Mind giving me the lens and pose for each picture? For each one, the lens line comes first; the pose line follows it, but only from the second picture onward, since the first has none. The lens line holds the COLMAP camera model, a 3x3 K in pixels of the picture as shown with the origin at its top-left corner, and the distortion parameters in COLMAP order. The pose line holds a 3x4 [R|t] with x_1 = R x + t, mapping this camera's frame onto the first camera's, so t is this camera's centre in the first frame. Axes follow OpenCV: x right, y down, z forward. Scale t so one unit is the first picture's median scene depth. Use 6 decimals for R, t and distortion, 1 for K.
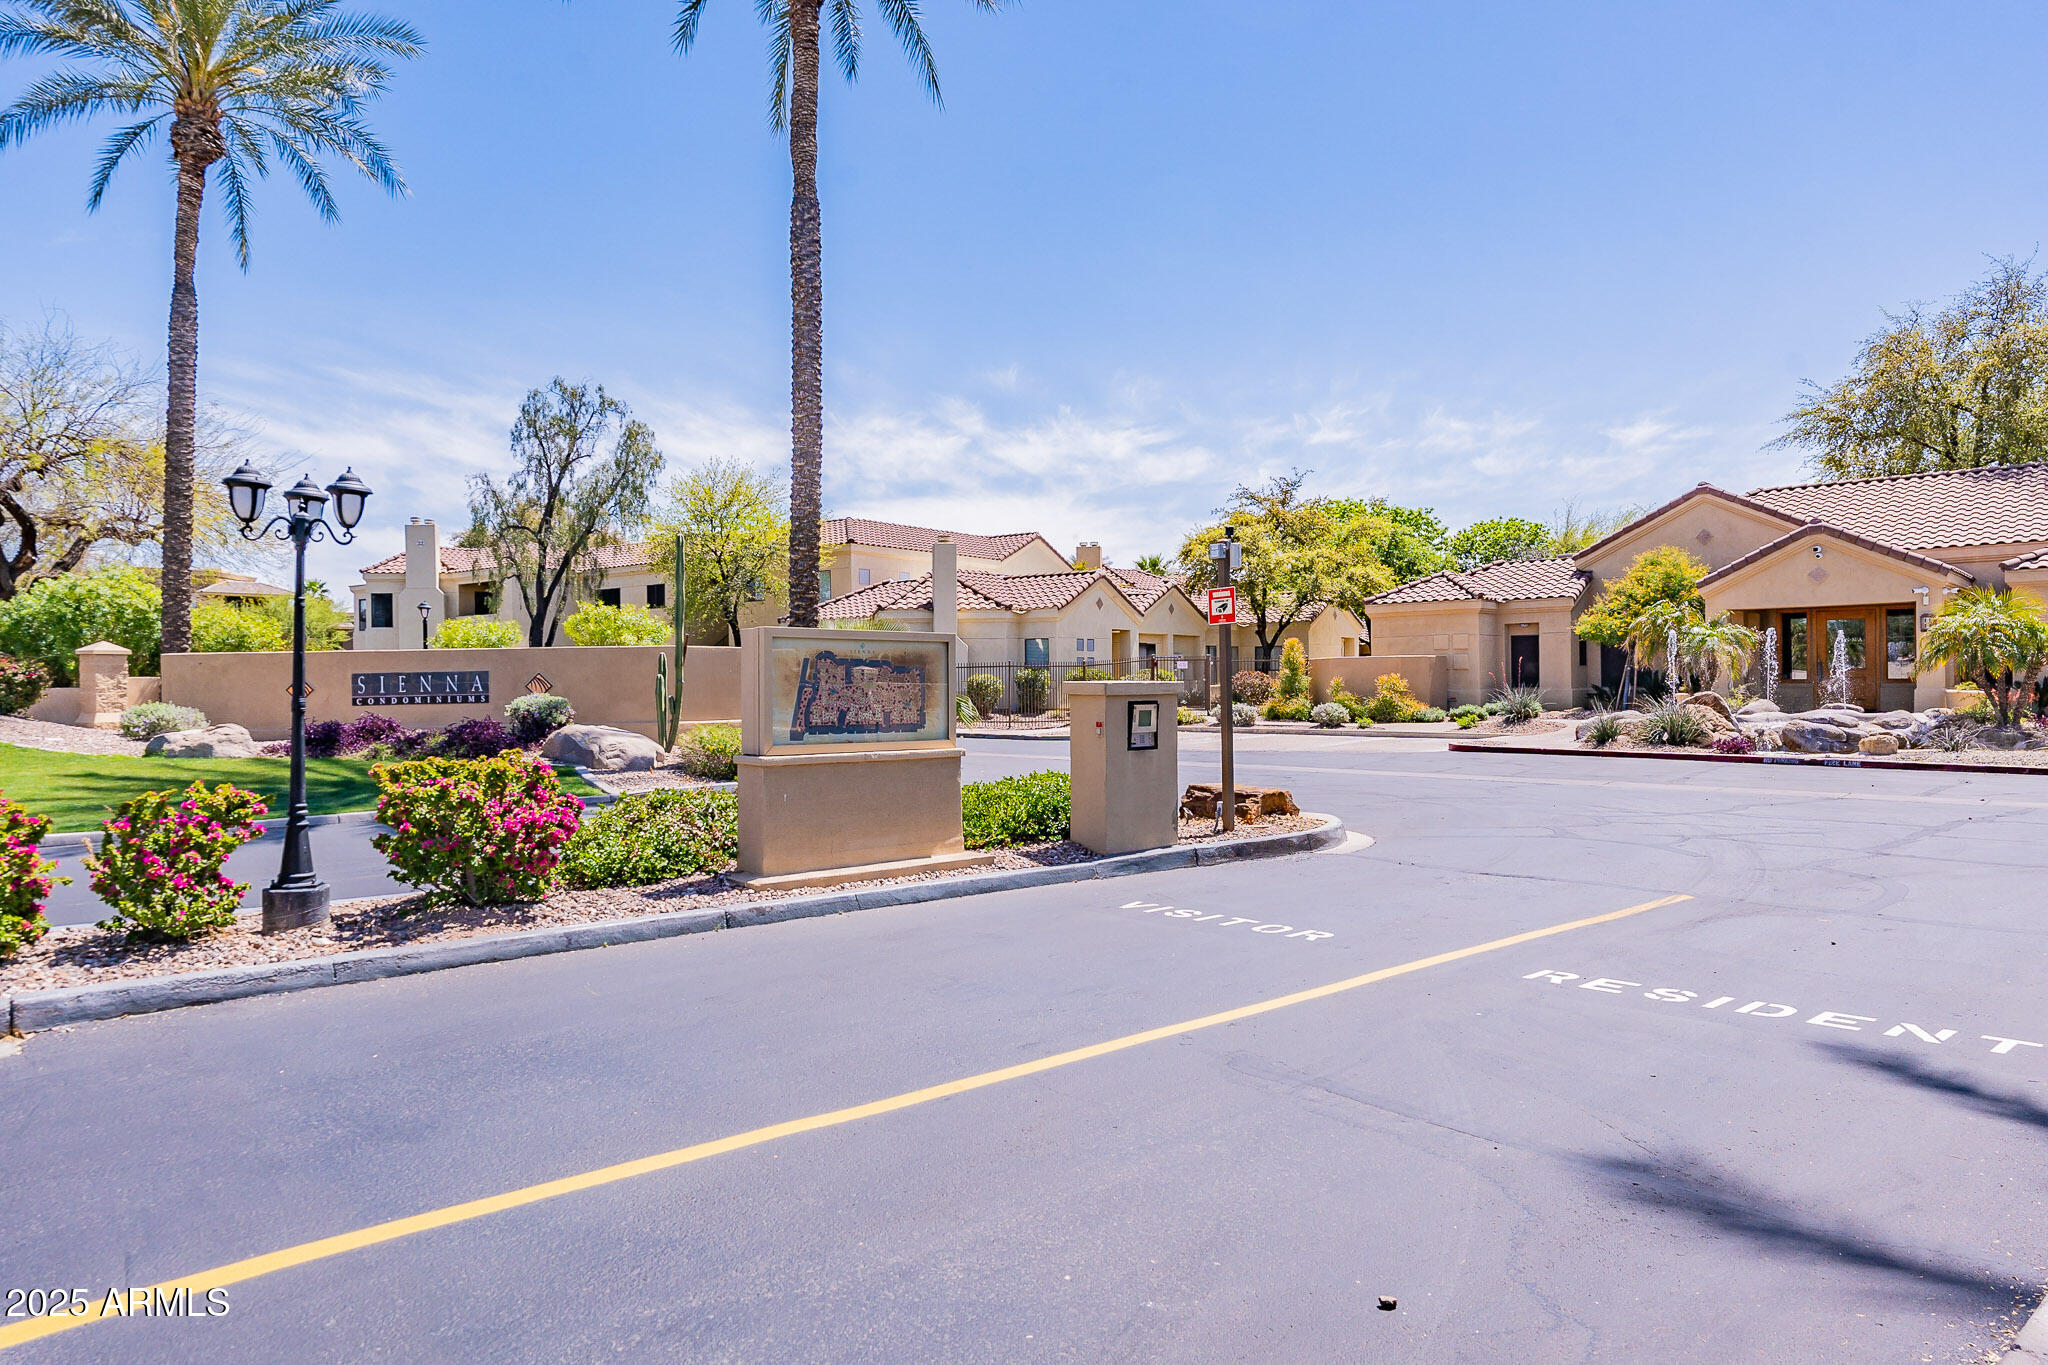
lens RADIAL K [[1283.2, 0, 1023.3], [0, 1283.2, 631.9], [0, 0, 1]] dist [-0.003150, -0.000792]
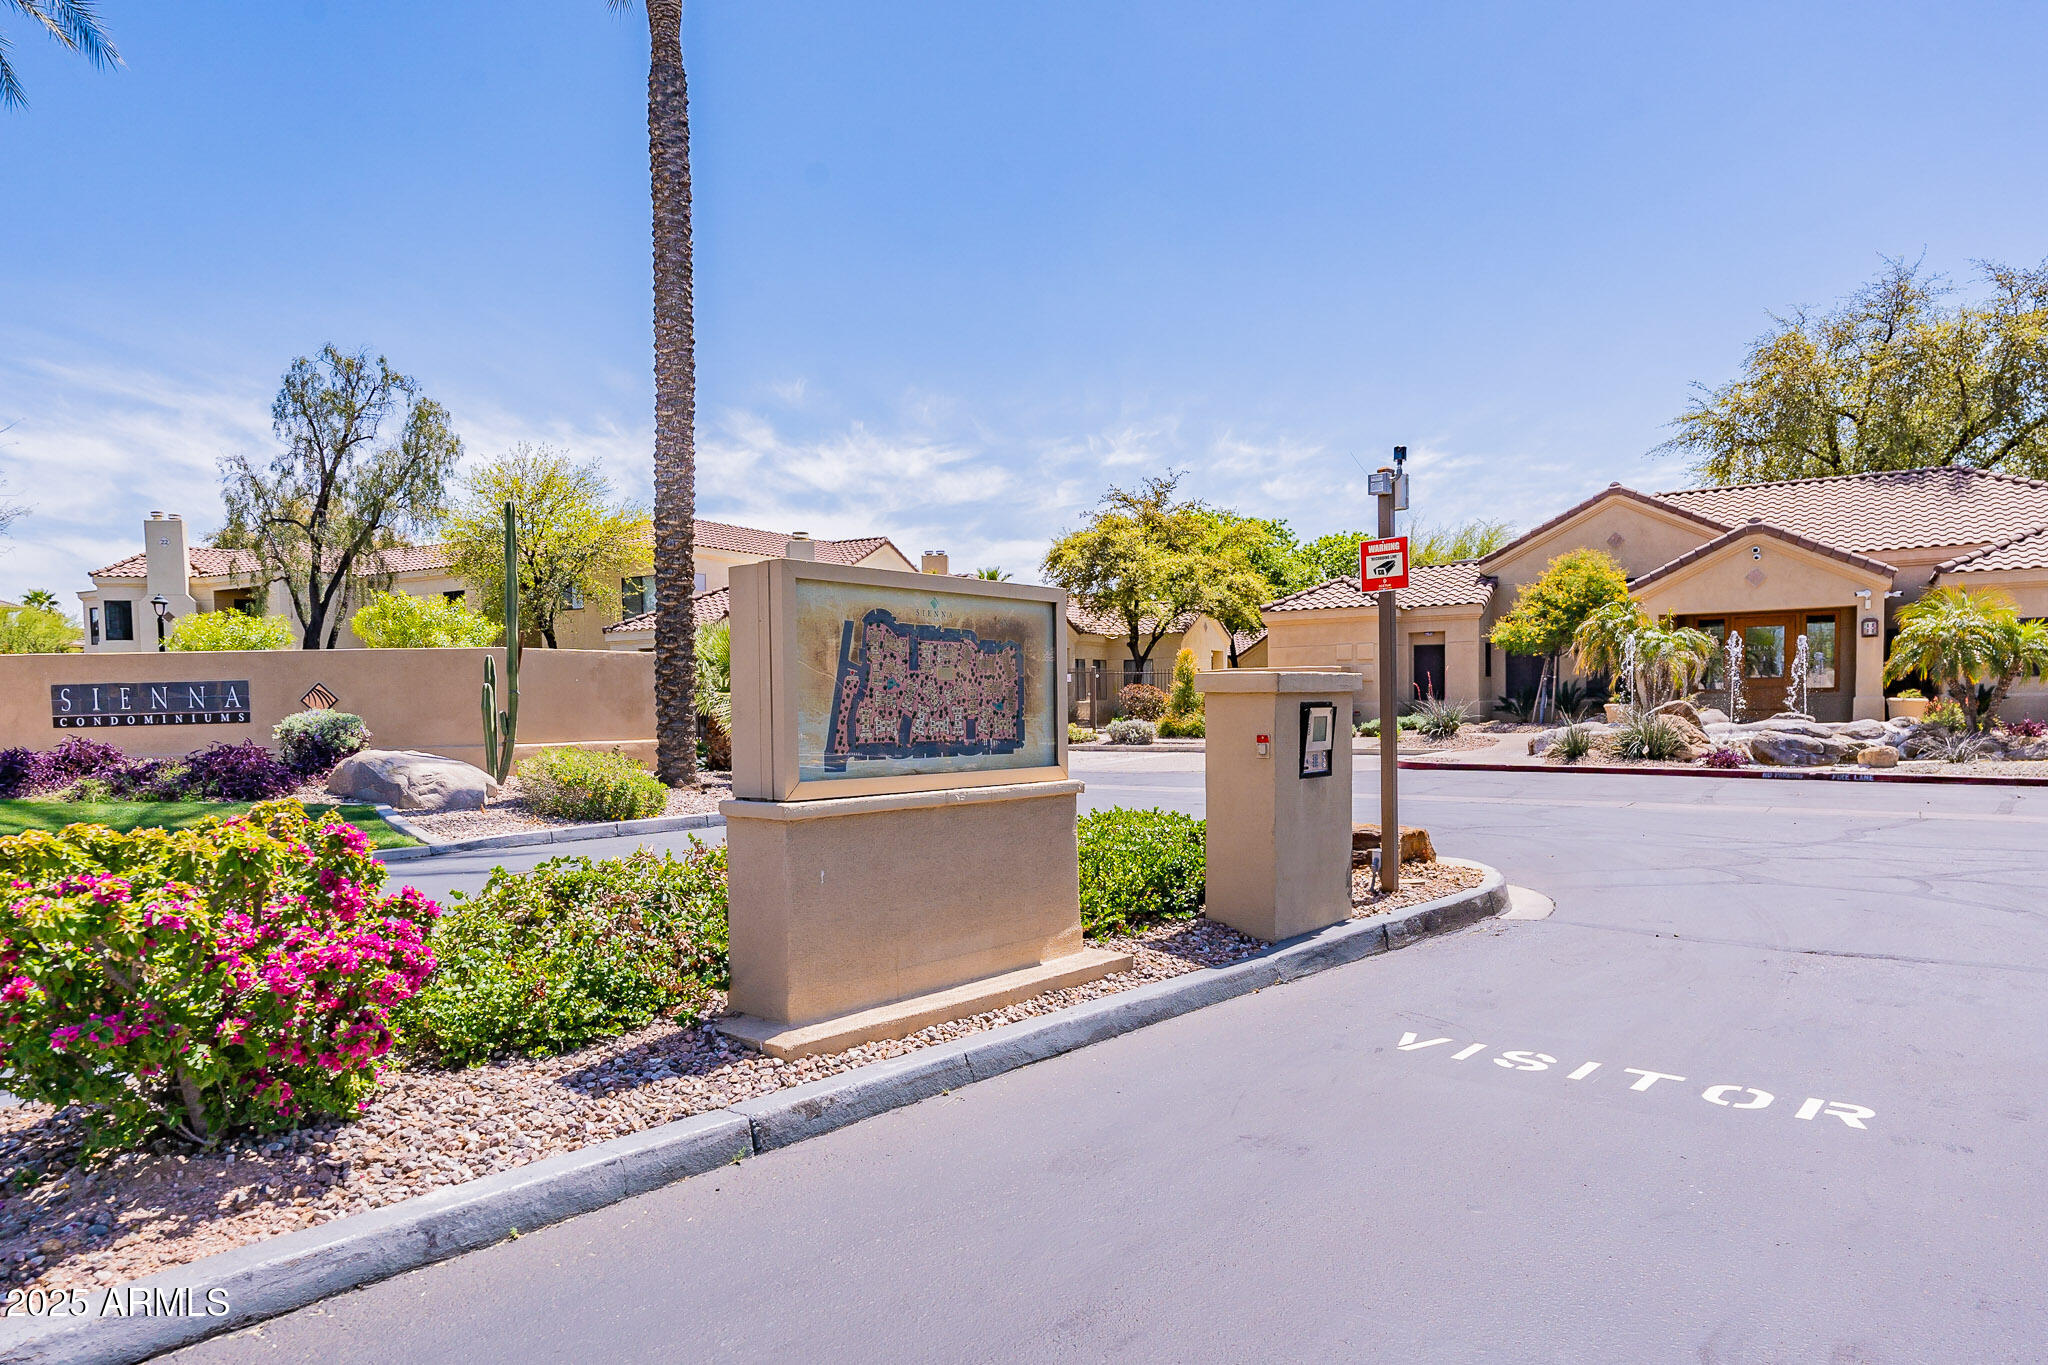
lens RADIAL K [[1316.2, 0, 1025.8], [0, 1316.2, 719.9], [0, 0, 1]] dist [-0.001655, 0.000117]
pose [[0.990935, -0.007933, 0.134108, -0.055692], [0.000797, 0.998585, 0.053177, 0.010728], [-0.134340, -0.052588, 0.989539, 0.141565]]
